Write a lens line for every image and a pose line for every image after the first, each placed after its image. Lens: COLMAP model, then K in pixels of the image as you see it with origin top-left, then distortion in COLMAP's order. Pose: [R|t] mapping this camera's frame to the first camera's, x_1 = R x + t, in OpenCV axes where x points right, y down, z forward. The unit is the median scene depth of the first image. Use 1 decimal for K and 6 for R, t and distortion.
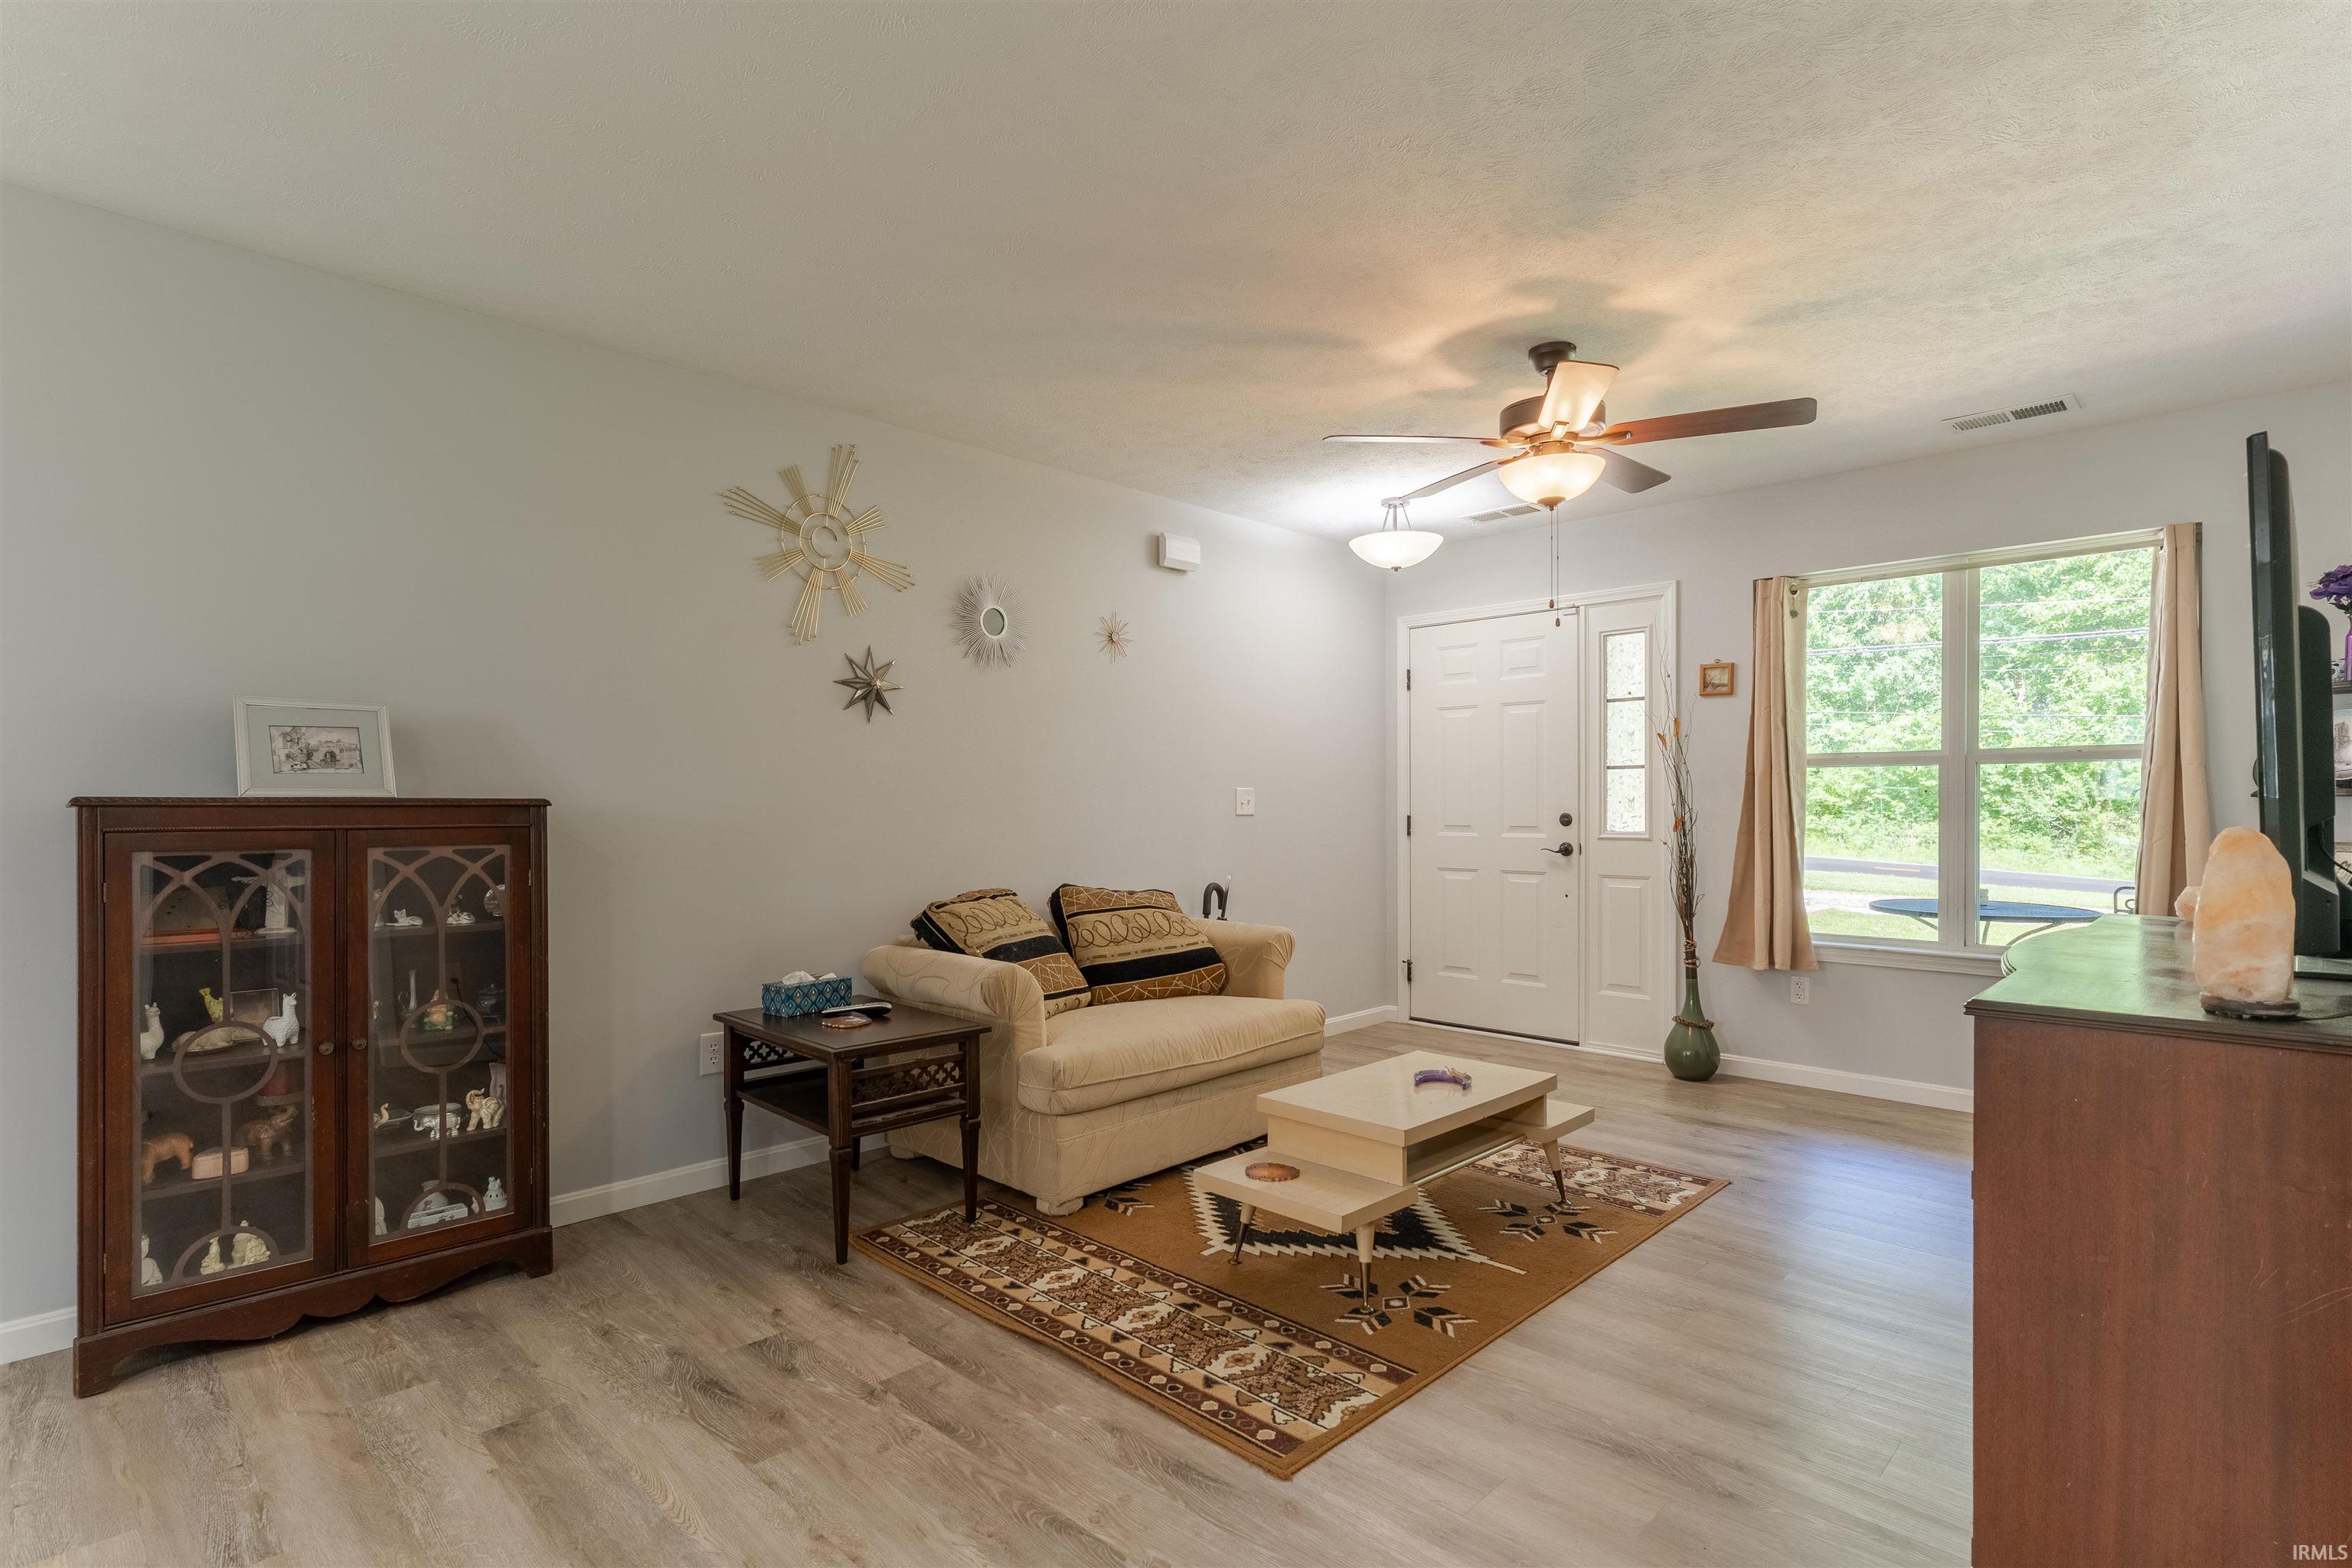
lens RADIAL K [[1138.0, 0, 1166.6], [0, 1138.0, 814.2], [0, 0, 1]] dist [0.005036, 0.000359]
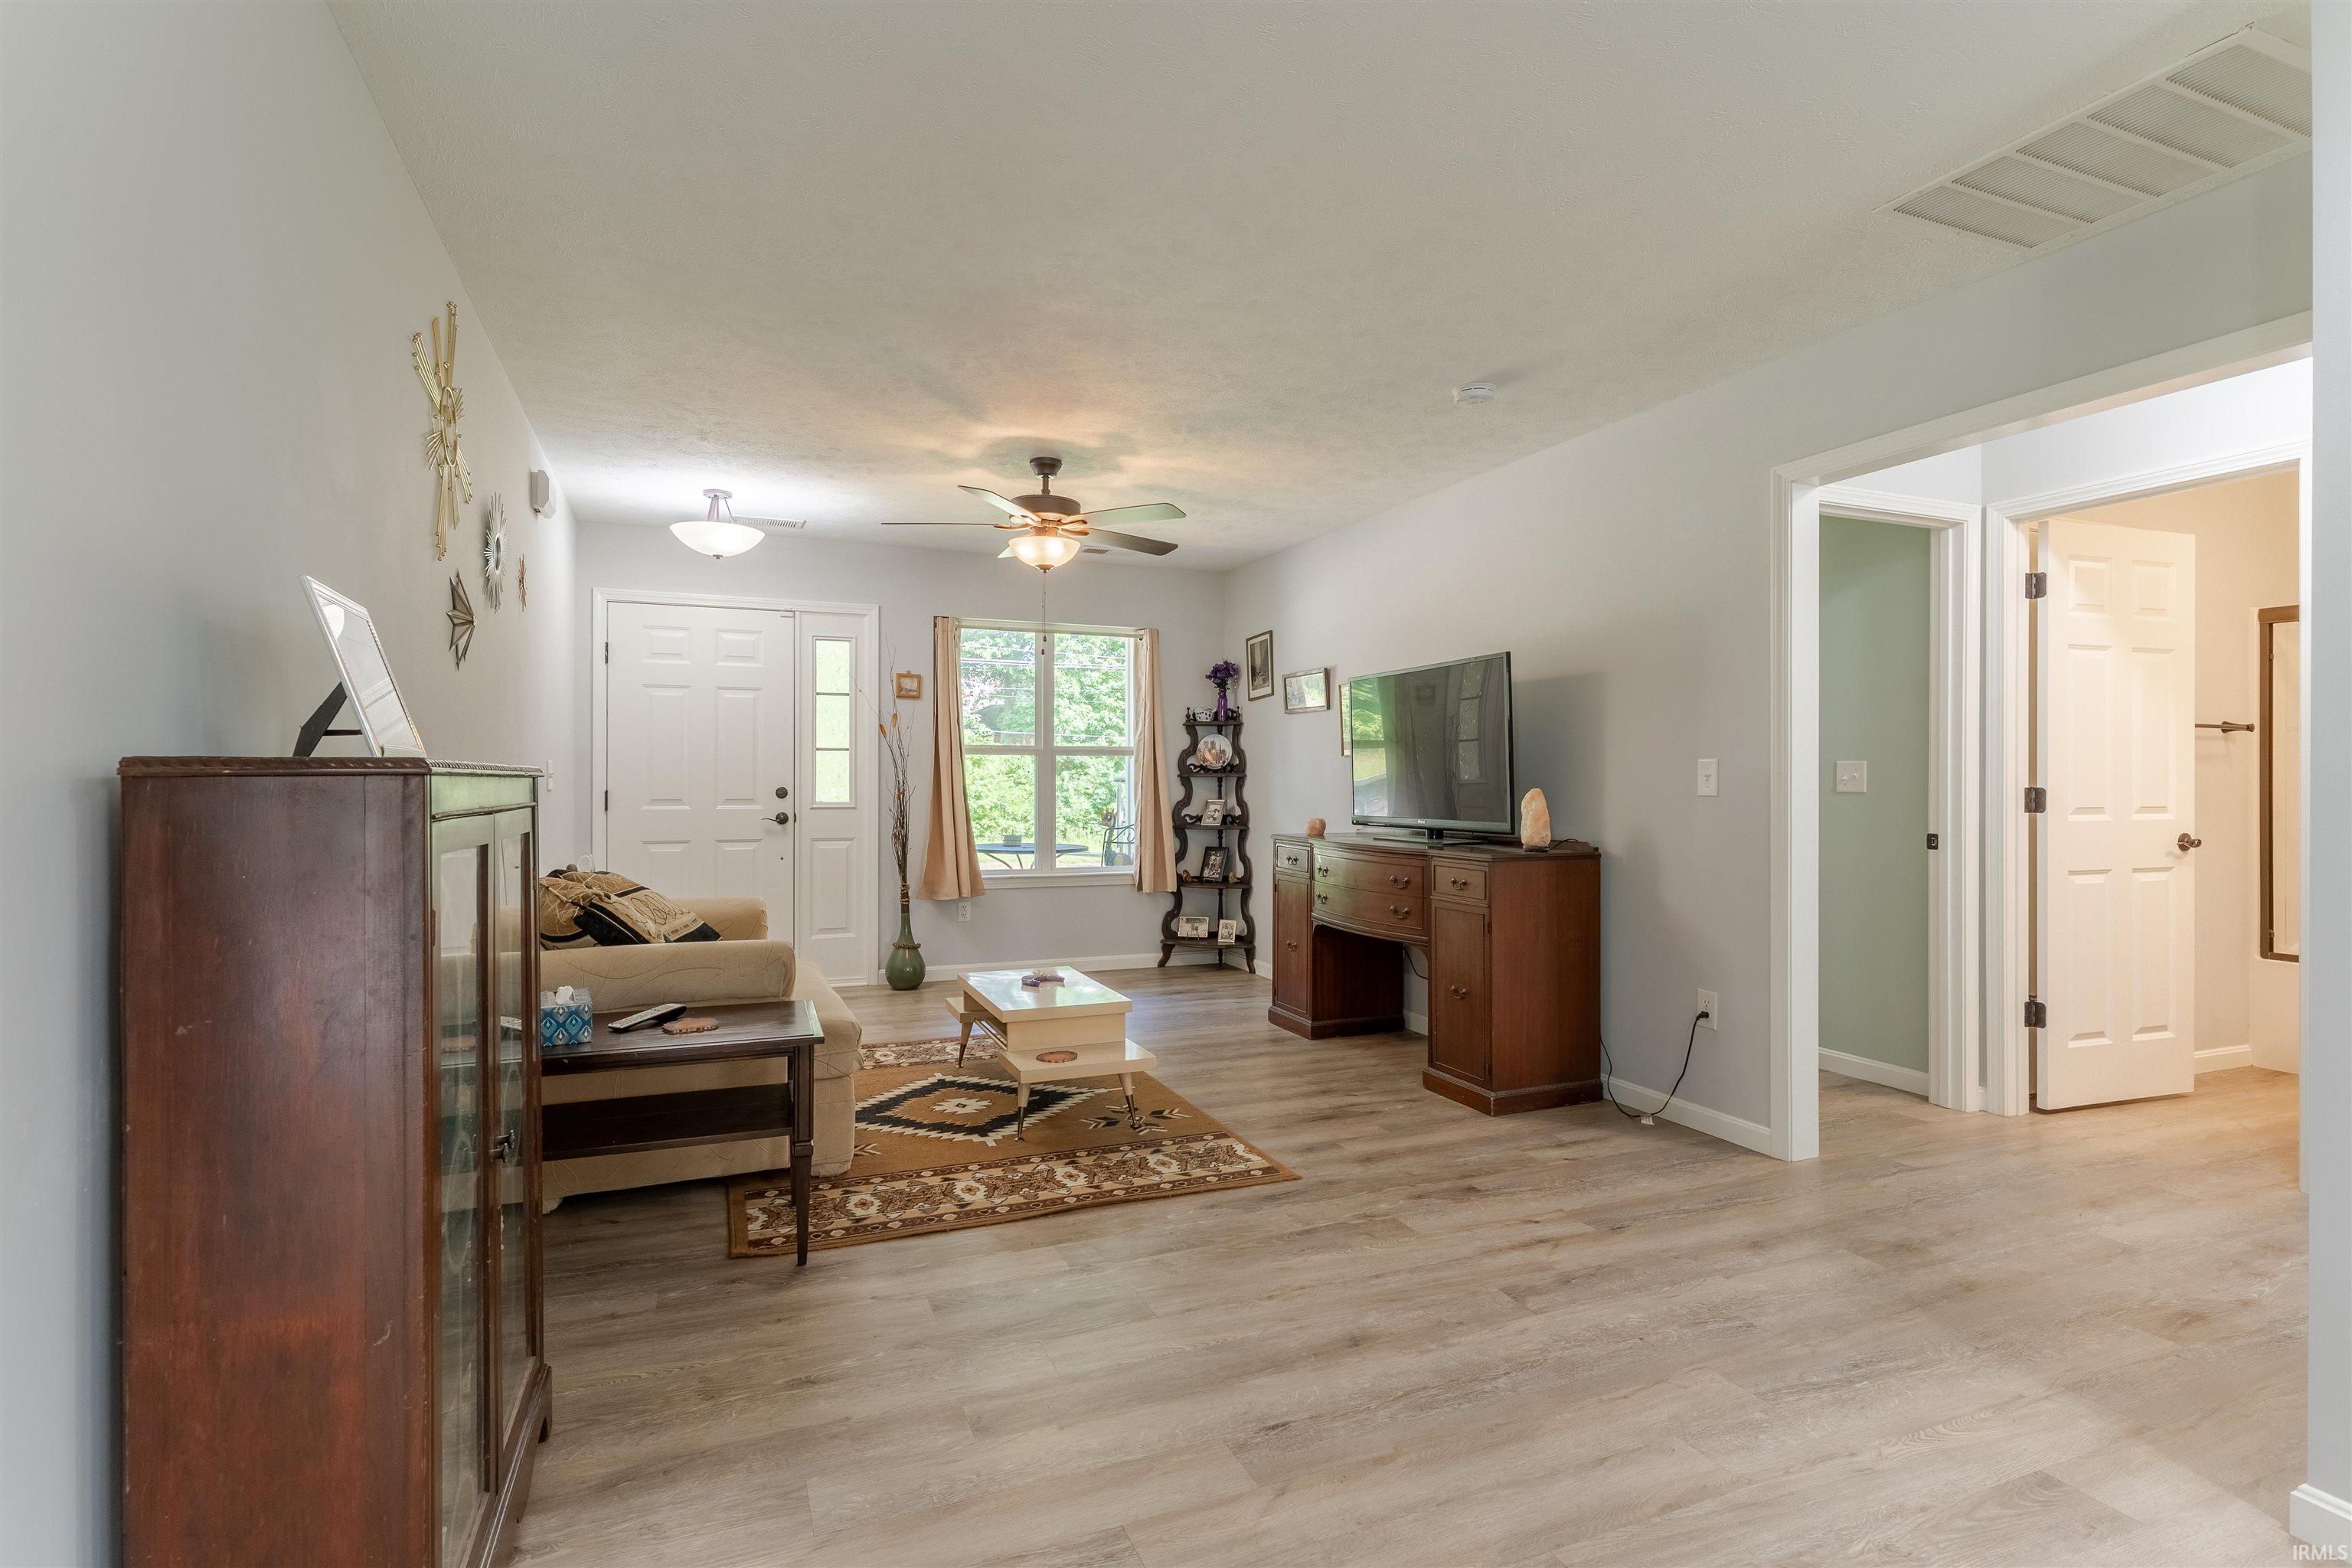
lens RADIAL K [[1128.8, 0, 1164.3], [0, 1128.8, 774.0], [0, 0, 1]] dist [0.004706, 0.000946]
pose [[0.390224, 0.009226, 0.920674, -1.012555], [0.004516, 0.999919, -0.011934, 0.002009], [-0.920709, 0.008815, 0.390151, 0.351025]]
